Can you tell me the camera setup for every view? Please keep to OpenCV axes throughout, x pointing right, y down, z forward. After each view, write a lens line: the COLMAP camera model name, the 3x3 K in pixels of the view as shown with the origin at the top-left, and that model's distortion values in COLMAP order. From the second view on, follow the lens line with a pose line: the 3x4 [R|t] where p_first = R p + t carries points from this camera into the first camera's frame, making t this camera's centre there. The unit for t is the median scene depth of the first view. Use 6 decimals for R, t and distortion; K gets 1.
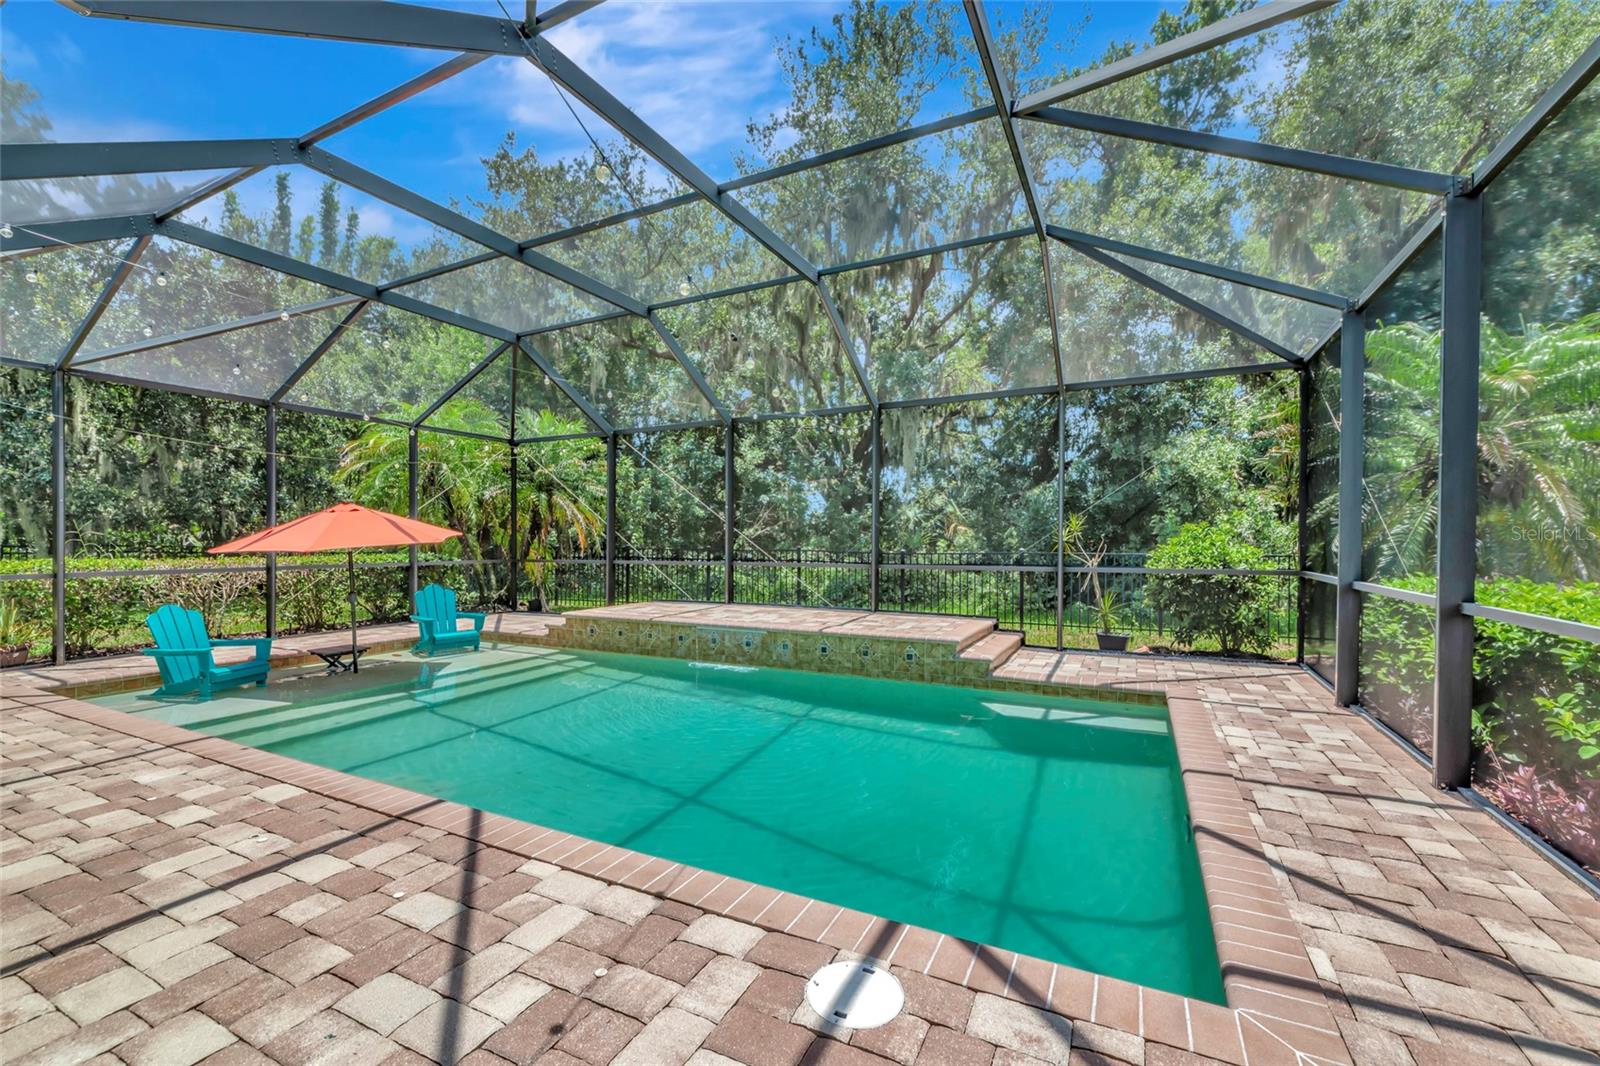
lens RADIAL K [[668.5, 0, 797.9], [0, 668.5, 533.1], [0, 0, 1]] dist [-0.006597, -0.000100]
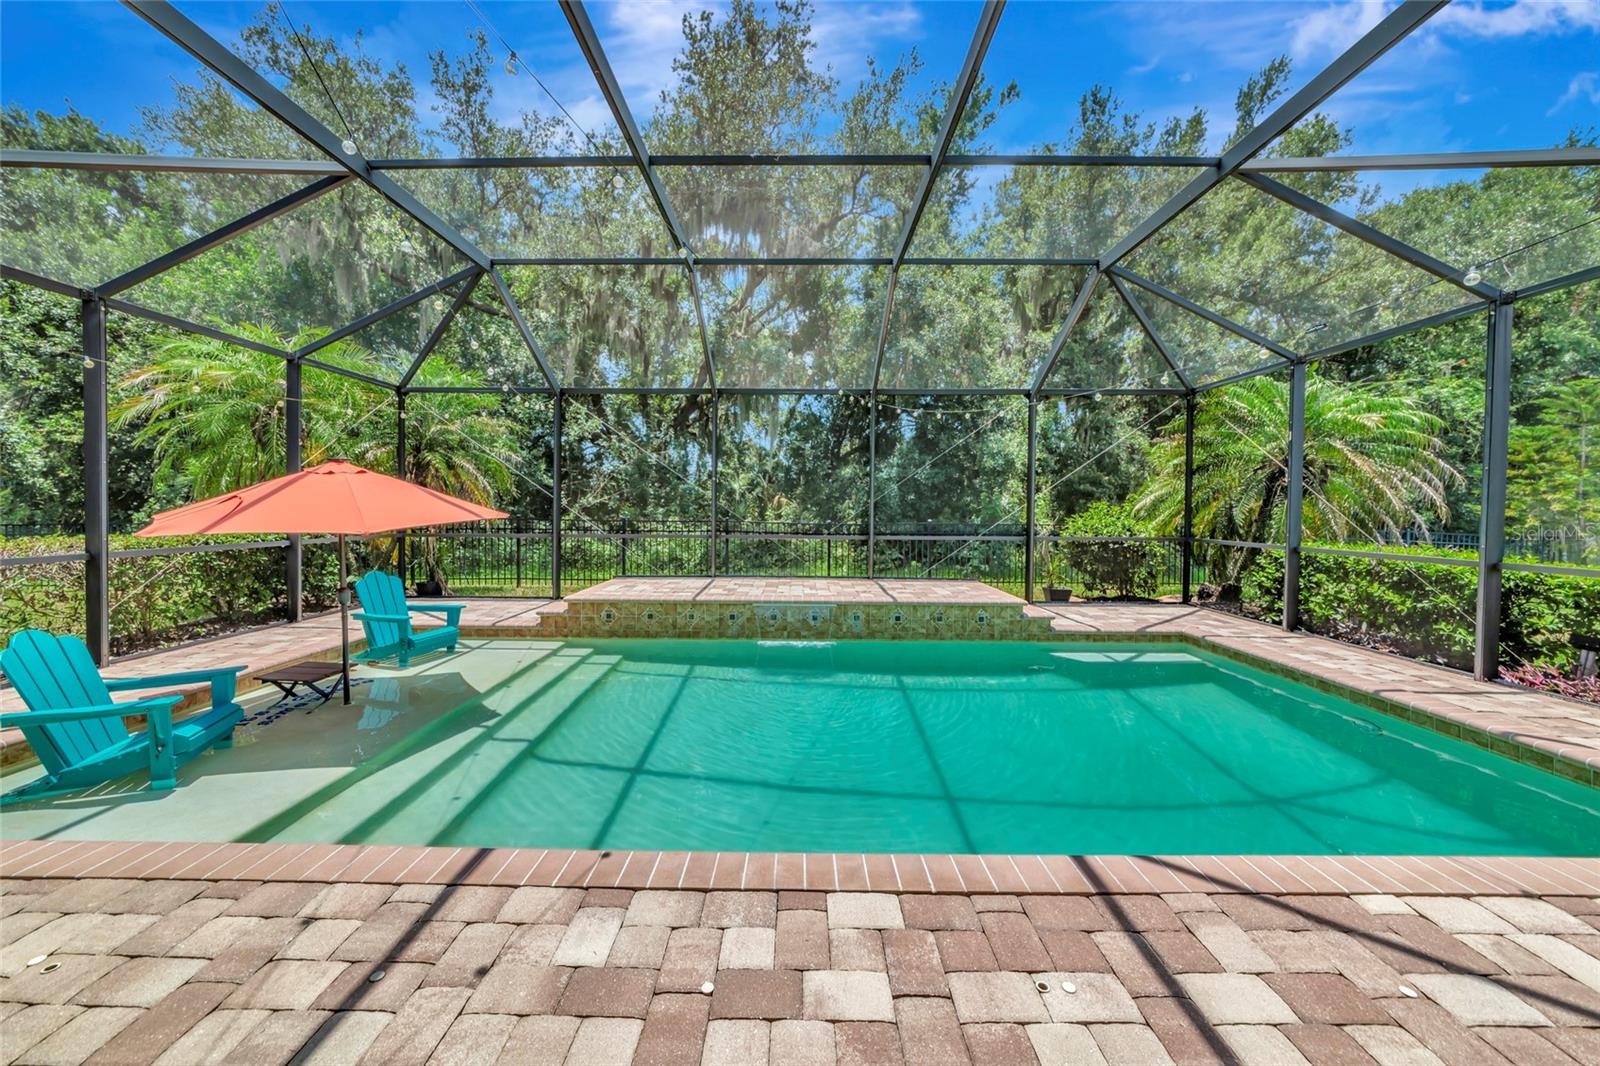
lens RADIAL K [[584.7, 0, 796.1], [0, 584.7, 512.5], [0, 0, 1]] dist [-0.011010, 0.000137]
pose [[0.896443, 0.003297, 0.443146, -0.954735], [-0.012185, 0.999778, 0.017212, -0.014635], [-0.442991, -0.020829, 0.896284, 0.446469]]
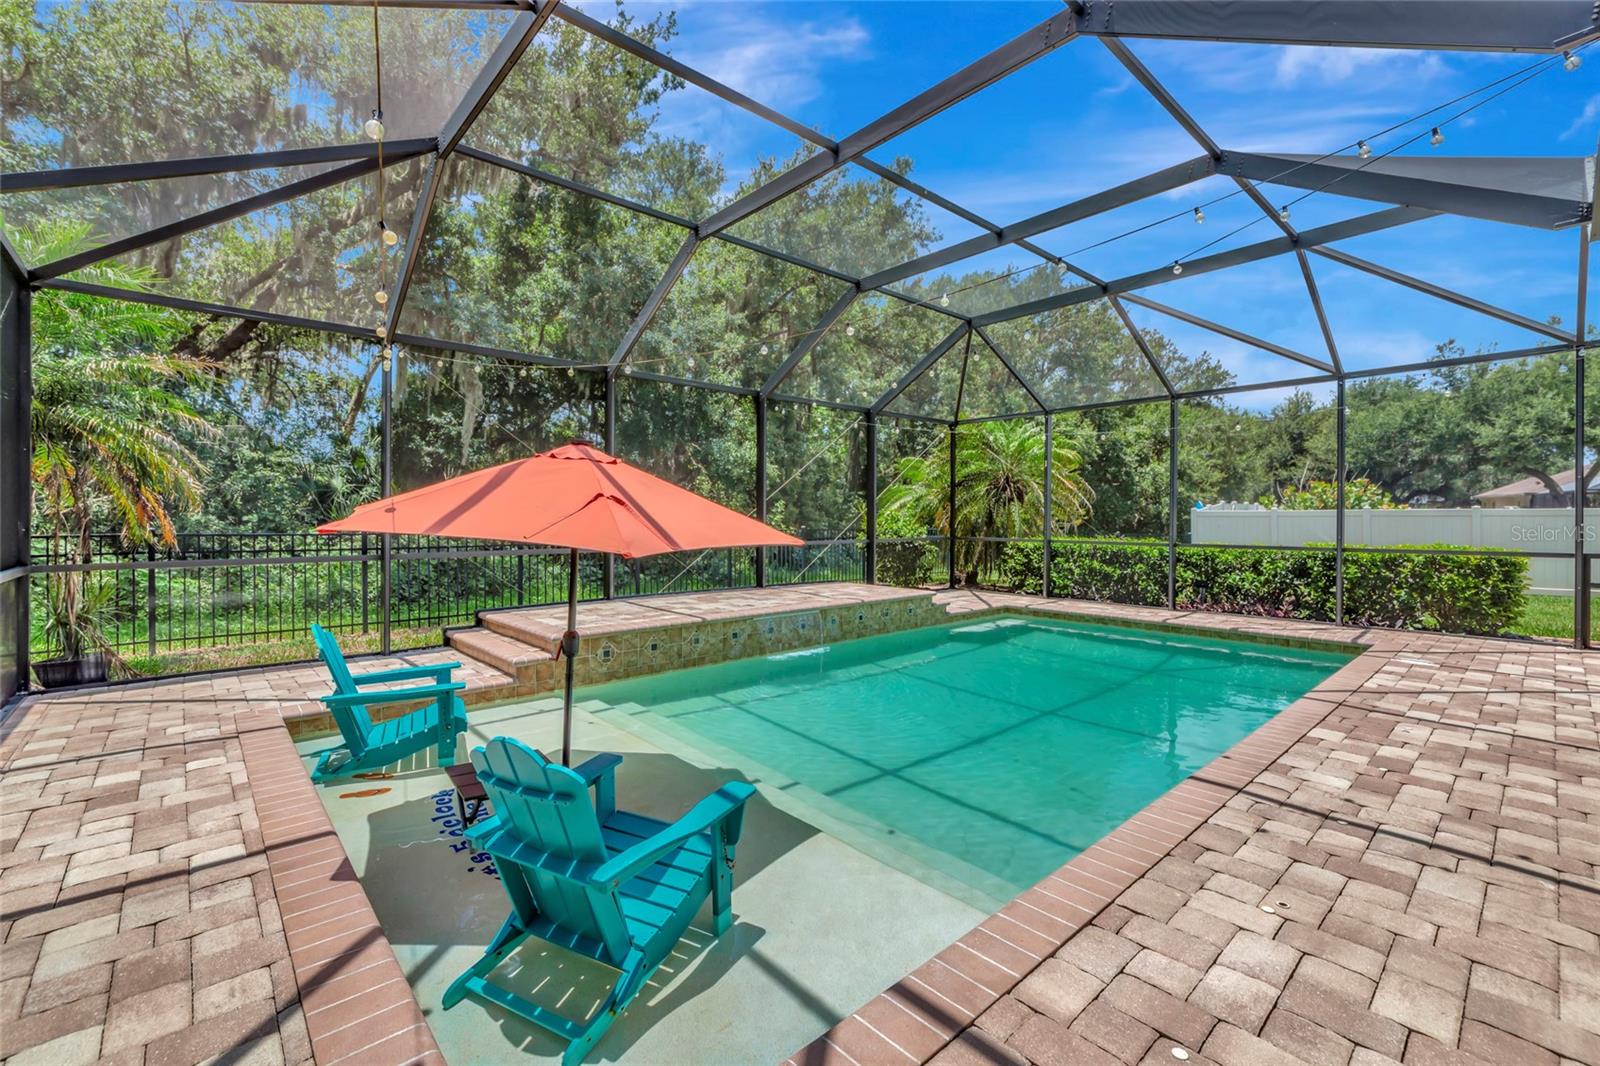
lens RADIAL K [[683.4, 0, 802.9], [0, 683.4, 502.3], [0, 0, 1]] dist [-0.001835, -0.000100]
pose [[0.352635, 0.020998, 0.935525, -1.987645], [-0.014856, 0.999748, -0.016840, 0.001673], [-0.935643, -0.007960, 0.352858, 1.262950]]
